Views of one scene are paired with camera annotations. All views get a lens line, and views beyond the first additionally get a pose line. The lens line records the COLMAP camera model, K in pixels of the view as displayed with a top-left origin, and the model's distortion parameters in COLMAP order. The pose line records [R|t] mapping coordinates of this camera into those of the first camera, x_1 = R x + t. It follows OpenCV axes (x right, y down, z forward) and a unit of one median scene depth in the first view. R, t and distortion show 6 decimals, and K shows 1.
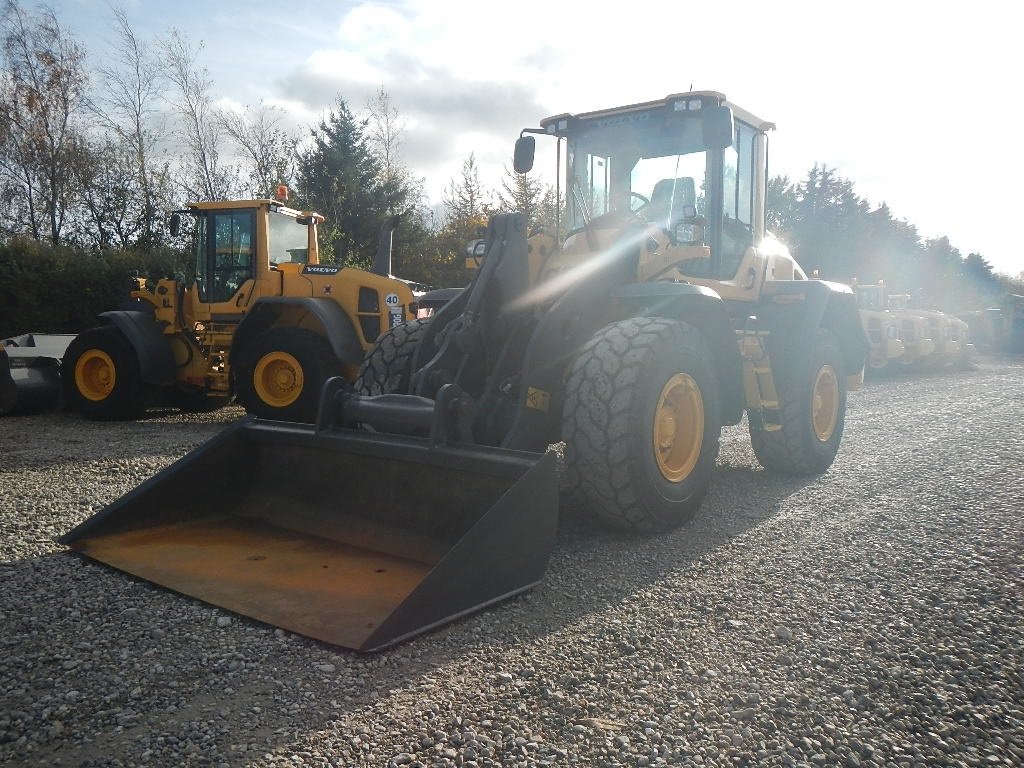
lens RADIAL K [[846.9, 0, 509.3], [0, 846.9, 387.3], [0, 0, 1]] dist [-0.010245, -0.008544]
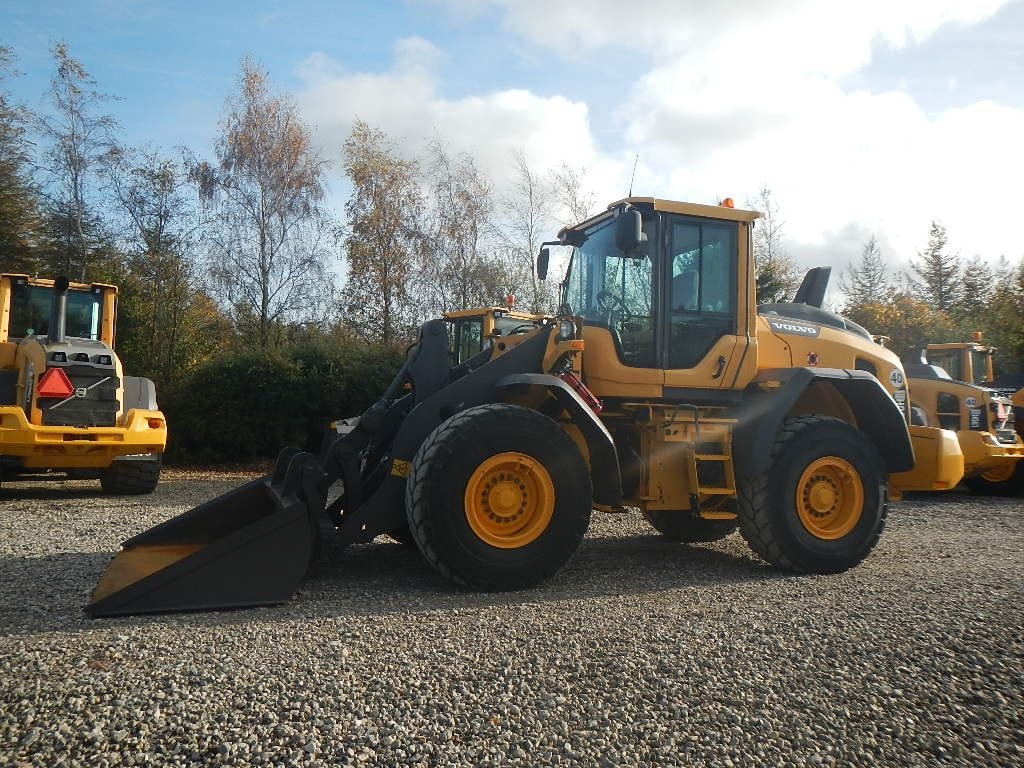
lens RADIAL K [[847.6, 0, 508.6], [0, 847.6, 383.4], [0, 0, 1]] dist [0.001282, 0.004820]
pose [[0.849985, -0.008914, -0.526731, 0.806975], [-0.050120, 0.993953, -0.097699, 0.003268], [0.524416, 0.109443, 0.844399, 0.021678]]
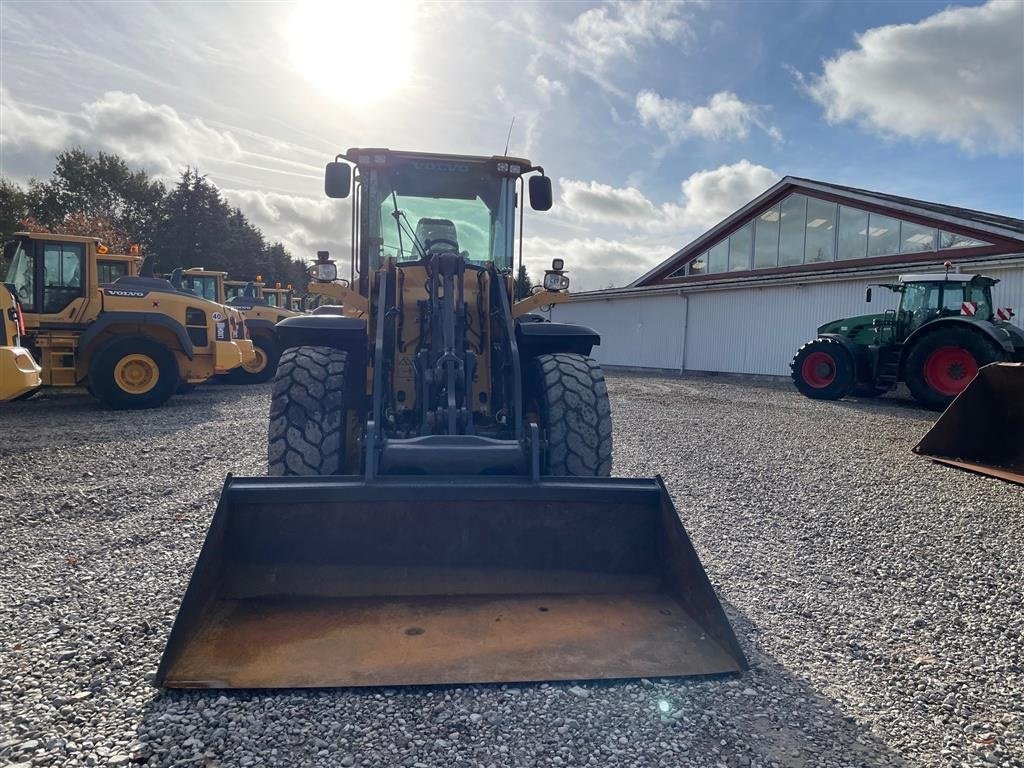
lens RADIAL K [[774.5, 0, 507.5], [0, 774.5, 374.4], [0, 0, 1]] dist [0.093985, -0.124974]
pose [[0.695301, -0.027286, 0.718200, -0.709271], [0.026354, 0.999575, 0.012462, -0.069796], [-0.718235, 0.010263, 0.695725, 0.293812]]
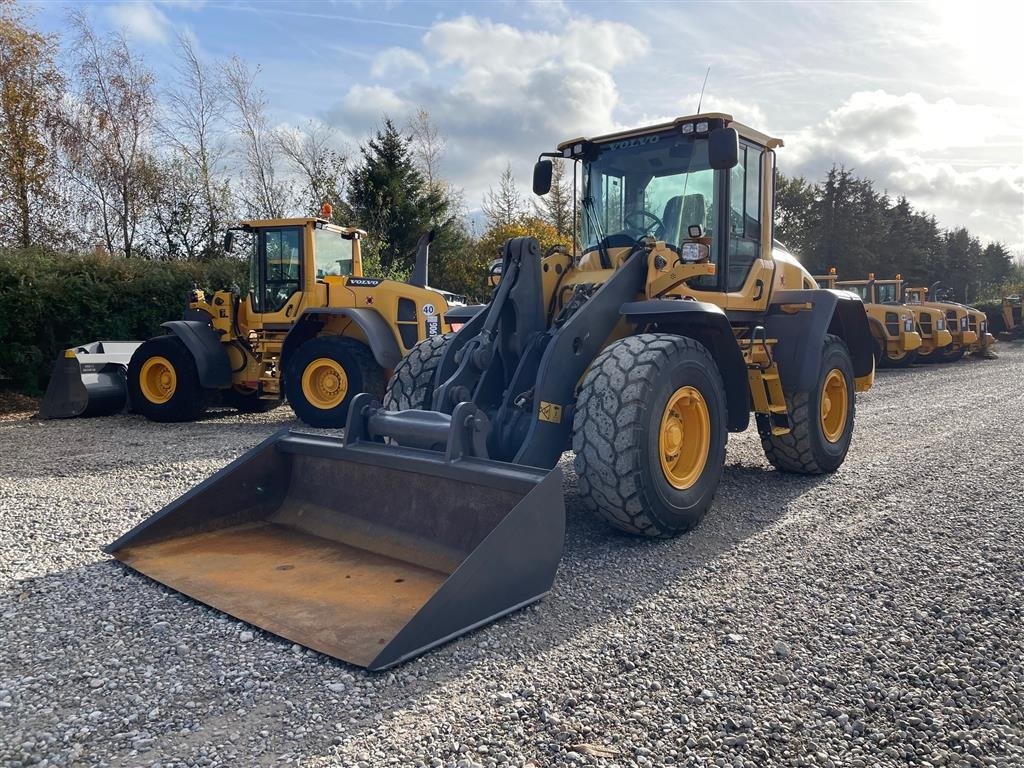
lens RADIAL K [[774.1, 0, 514.9], [0, 774.1, 374.0], [0, 0, 1]] dist [0.099306, -0.132457]
pose [[0.999013, -0.011118, -0.042998, 0.030728], [0.010928, 0.999929, -0.004647, -0.029678], [0.043047, 0.004173, 0.999064, 0.019489]]
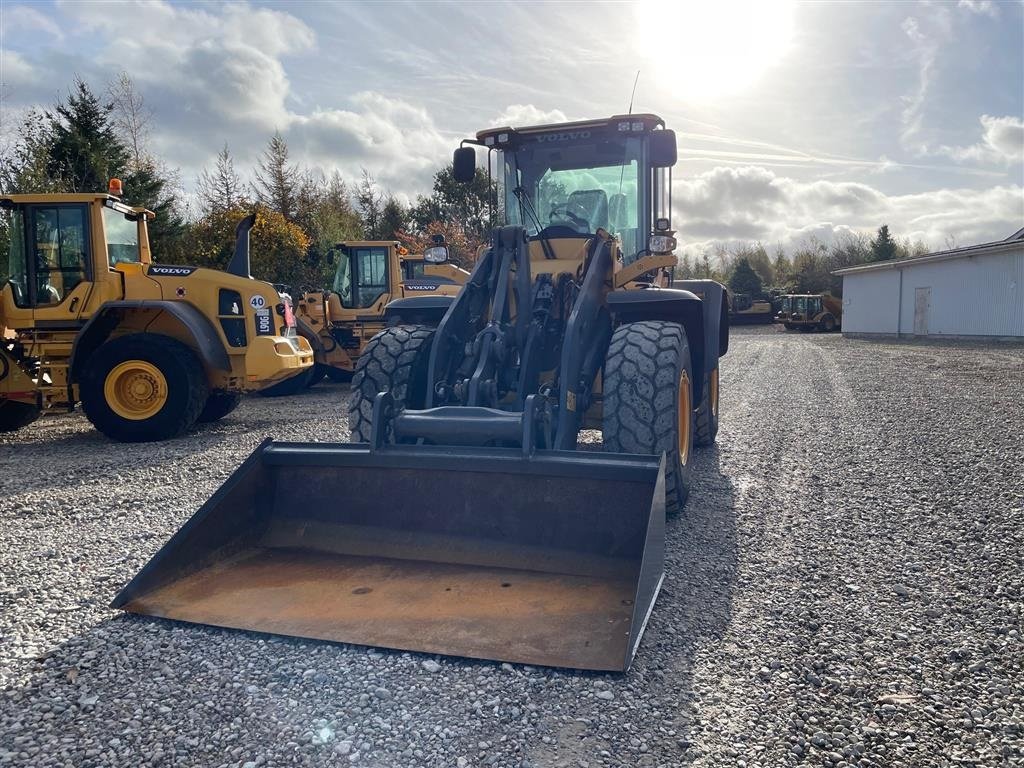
lens RADIAL K [[773.8, 0, 518.2], [0, 773.8, 376.5], [0, 0, 1]] dist [0.101592, -0.135603]
pose [[0.938753, -0.057257, 0.339800, -0.360967], [0.053370, 0.998359, 0.020782, -0.040869], [-0.340432, -0.001374, 0.940268, 0.097689]]
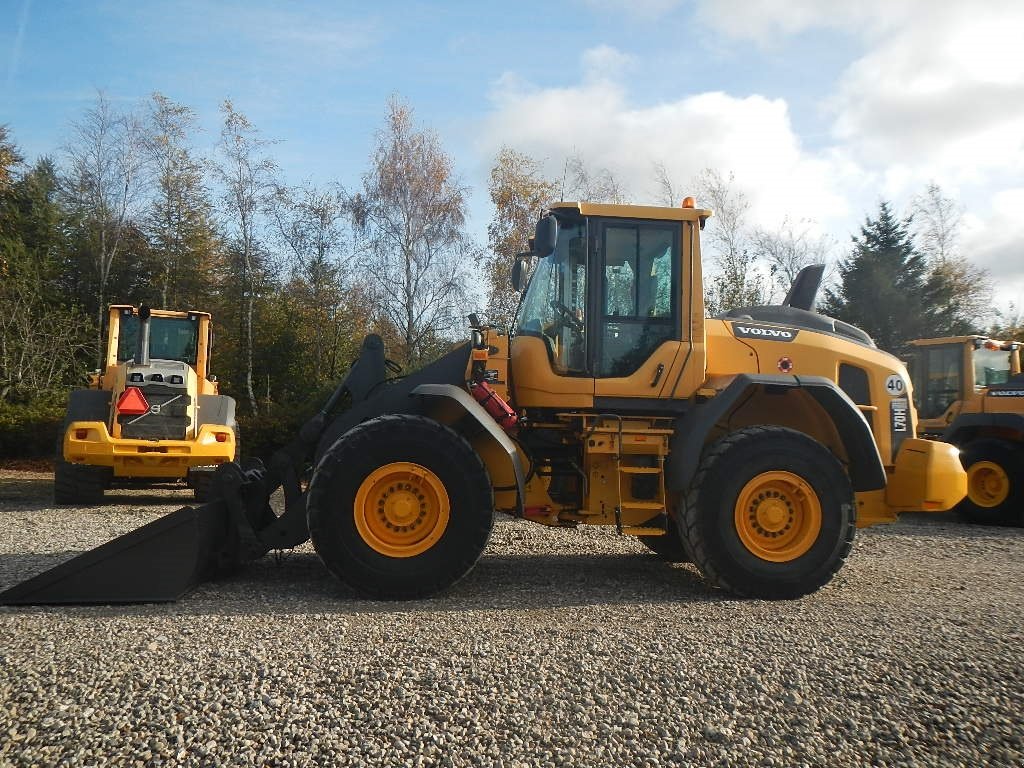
lens RADIAL K [[848.5, 0, 514.1], [0, 848.5, 381.7], [0, 0, 1]] dist [0.000872, 0.007877]
pose [[0.706121, -0.033401, -0.707303, 1.134586], [-0.062631, 0.992026, -0.109373, -0.007763], [0.705316, 0.121529, 0.698398, 0.287902]]
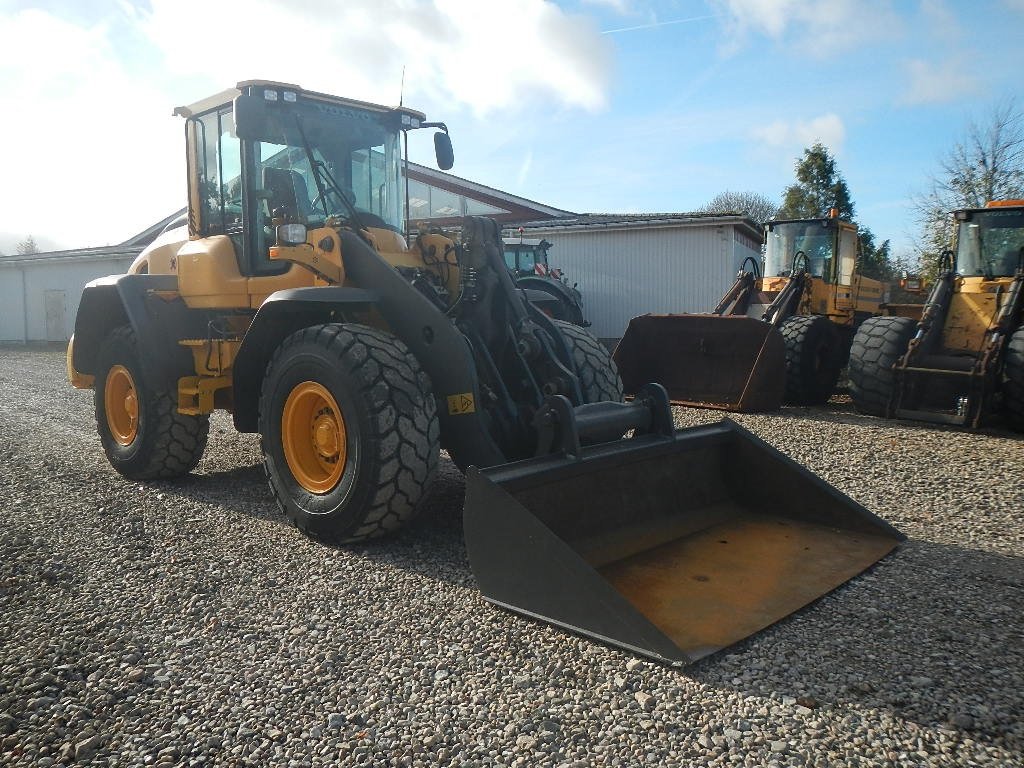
lens RADIAL K [[848.5, 0, 514.1], [0, 848.5, 381.7], [0, 0, 1]] dist [0.000872, 0.007877]
pose [[0.085111, -0.102231, 0.991113, -1.094651], [0.069251, 0.992924, 0.096471, -0.116341], [-0.993962, 0.060424, 0.091588, 0.955894]]
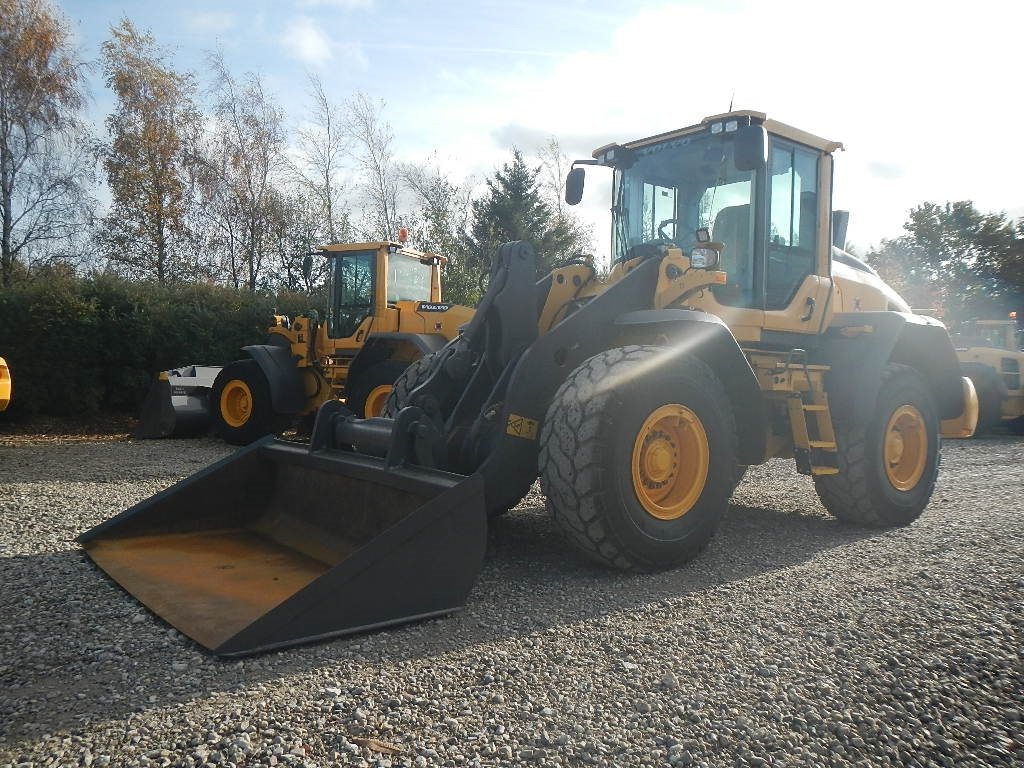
lens RADIAL K [[847.6, 0, 508.6], [0, 847.6, 383.4], [0, 0, 1]] dist [0.001282, 0.004820]
pose [[0.972317, 0.017134, -0.233035, 0.245246], [-0.030602, 0.998056, -0.054300, 0.017836], [0.231651, 0.059928, 0.970951, 0.038084]]
